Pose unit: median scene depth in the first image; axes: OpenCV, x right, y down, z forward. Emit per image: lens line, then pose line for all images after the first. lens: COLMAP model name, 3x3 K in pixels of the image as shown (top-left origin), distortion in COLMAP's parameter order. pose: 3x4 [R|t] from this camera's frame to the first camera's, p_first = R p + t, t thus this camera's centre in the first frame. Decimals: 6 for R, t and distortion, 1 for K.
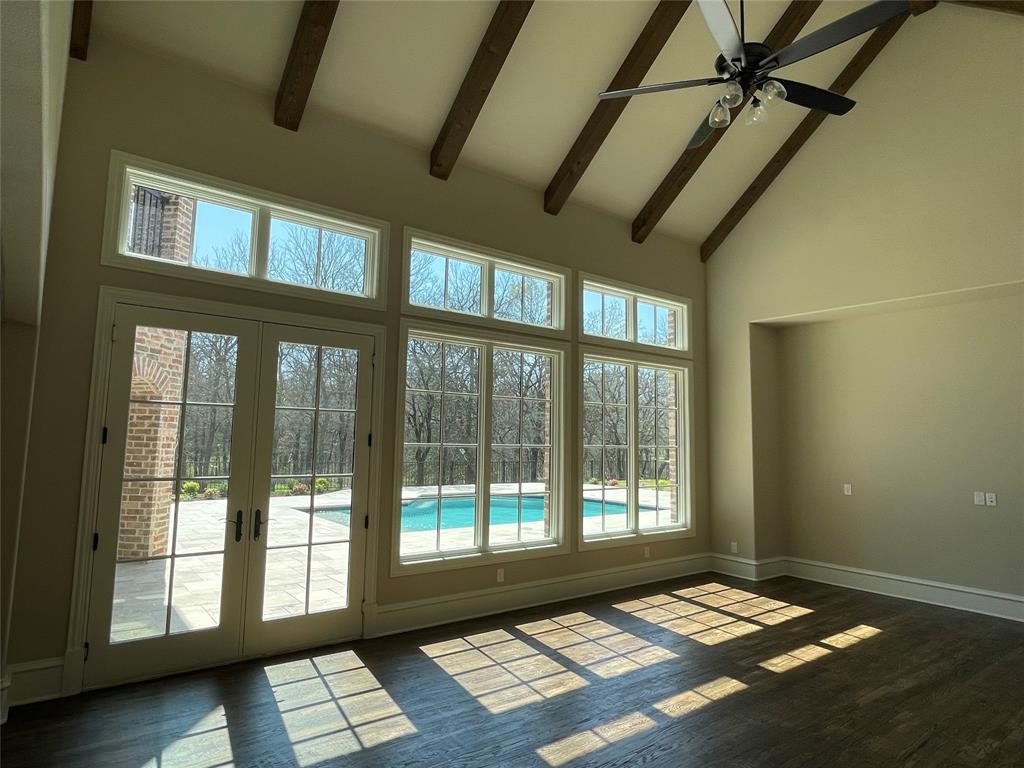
lens RADIAL K [[581.0, 0, 507.2], [0, 581.0, 388.6], [0, 0, 1]] dist [0.005206, 0.000646]
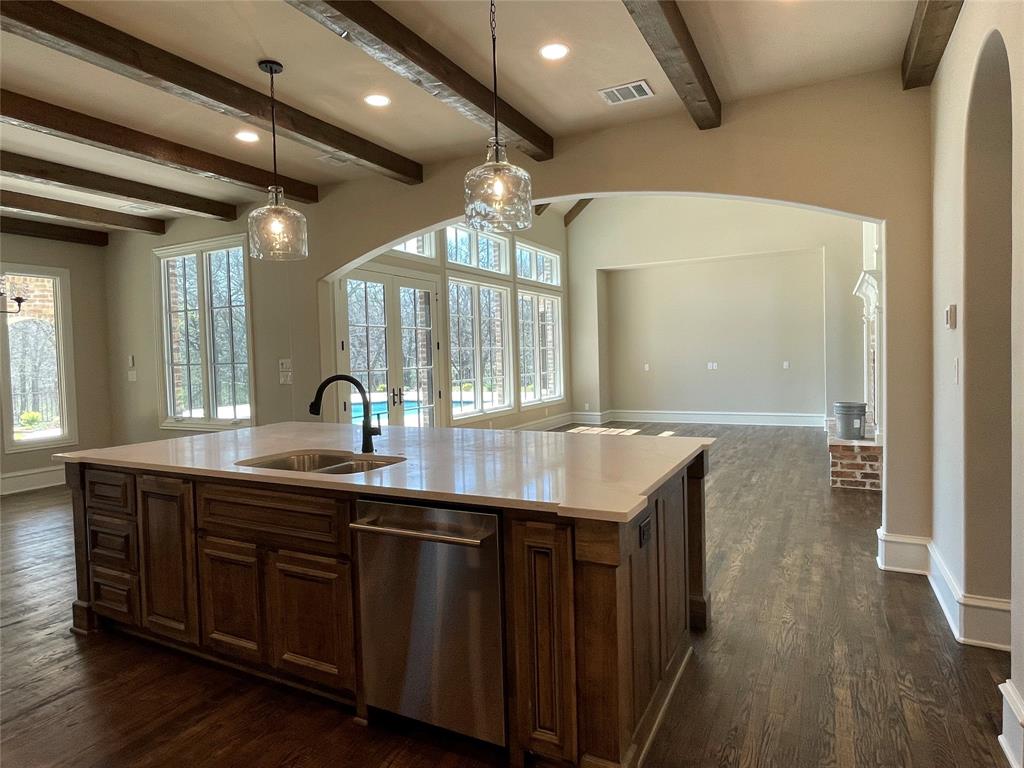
lens RADIAL K [[581.0, 0, 518.6], [0, 581.0, 379.6], [0, 0, 1]] dist [0.005206, 0.000646]
pose [[0.897718, -0.049190, 0.437816, -0.500523], [-0.015548, 0.989591, 0.143064, -0.037849], [-0.440296, -0.135239, 0.887609, -0.389234]]
